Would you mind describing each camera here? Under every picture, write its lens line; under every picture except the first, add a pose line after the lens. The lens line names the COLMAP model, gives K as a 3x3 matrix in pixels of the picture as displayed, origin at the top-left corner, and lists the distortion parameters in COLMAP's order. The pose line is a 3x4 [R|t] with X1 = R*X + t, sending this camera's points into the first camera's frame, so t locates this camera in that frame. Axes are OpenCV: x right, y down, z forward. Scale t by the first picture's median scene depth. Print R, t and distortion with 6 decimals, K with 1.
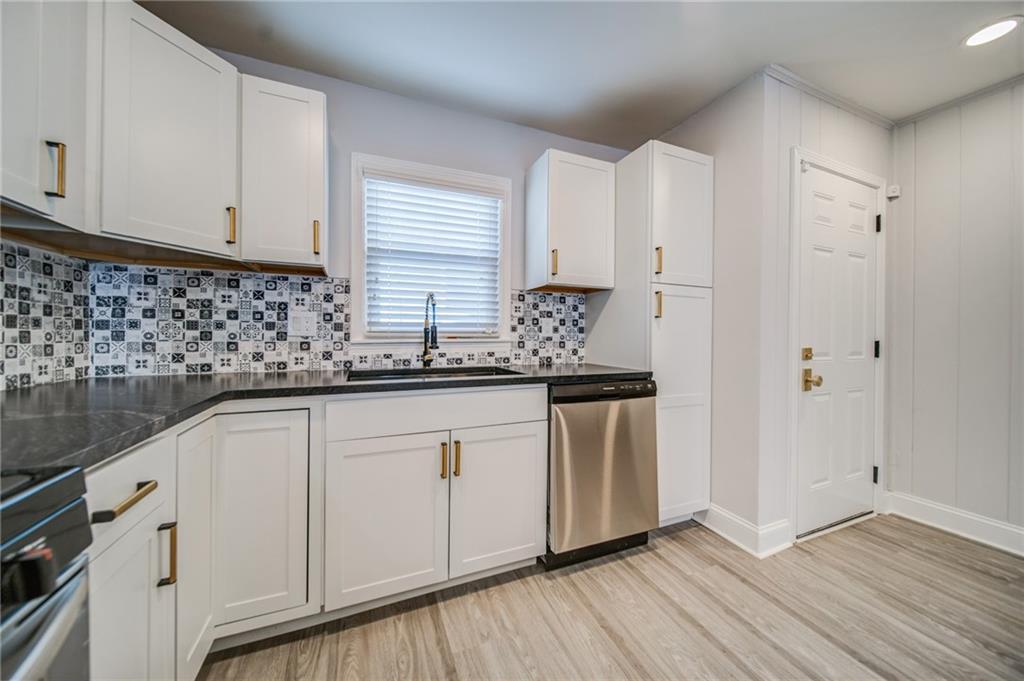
lens RADIAL K [[357.6, 0, 509.8], [0, 357.6, 336.6], [0, 0, 1]] dist [-0.000678, -0.000173]
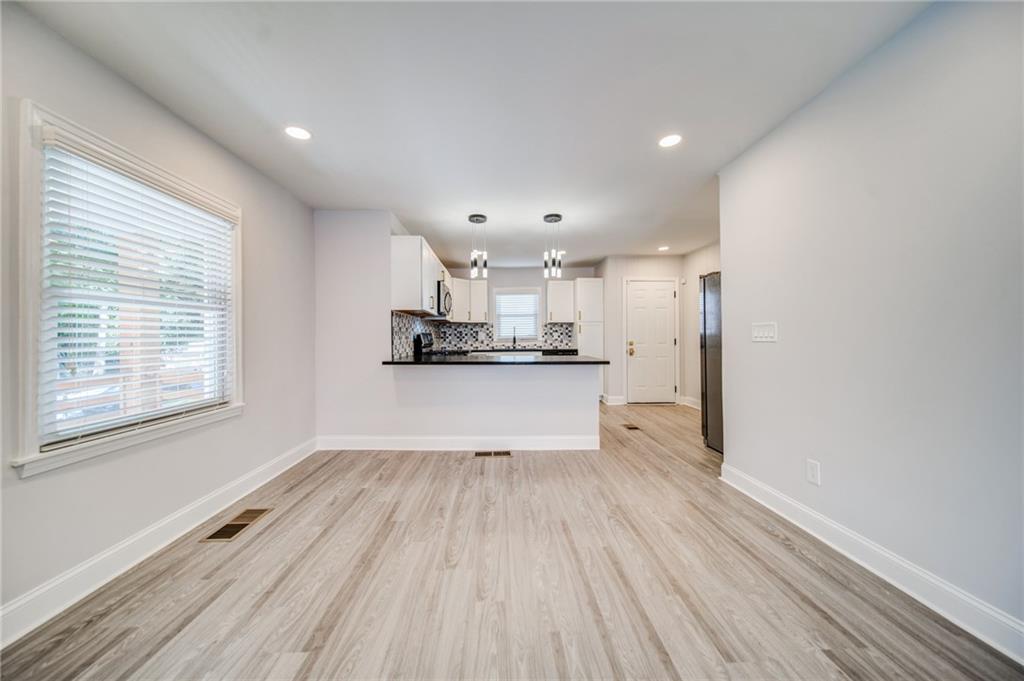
lens RADIAL K [[357.6, 0, 509.8], [0, 357.6, 336.6], [0, 0, 1]] dist [-0.000678, -0.000173]
pose [[0.935182, -0.016630, -0.353778, 0.982549], [0.013725, 0.999848, -0.010718, 0.008663], [0.353902, 0.005167, 0.935268, -2.308233]]
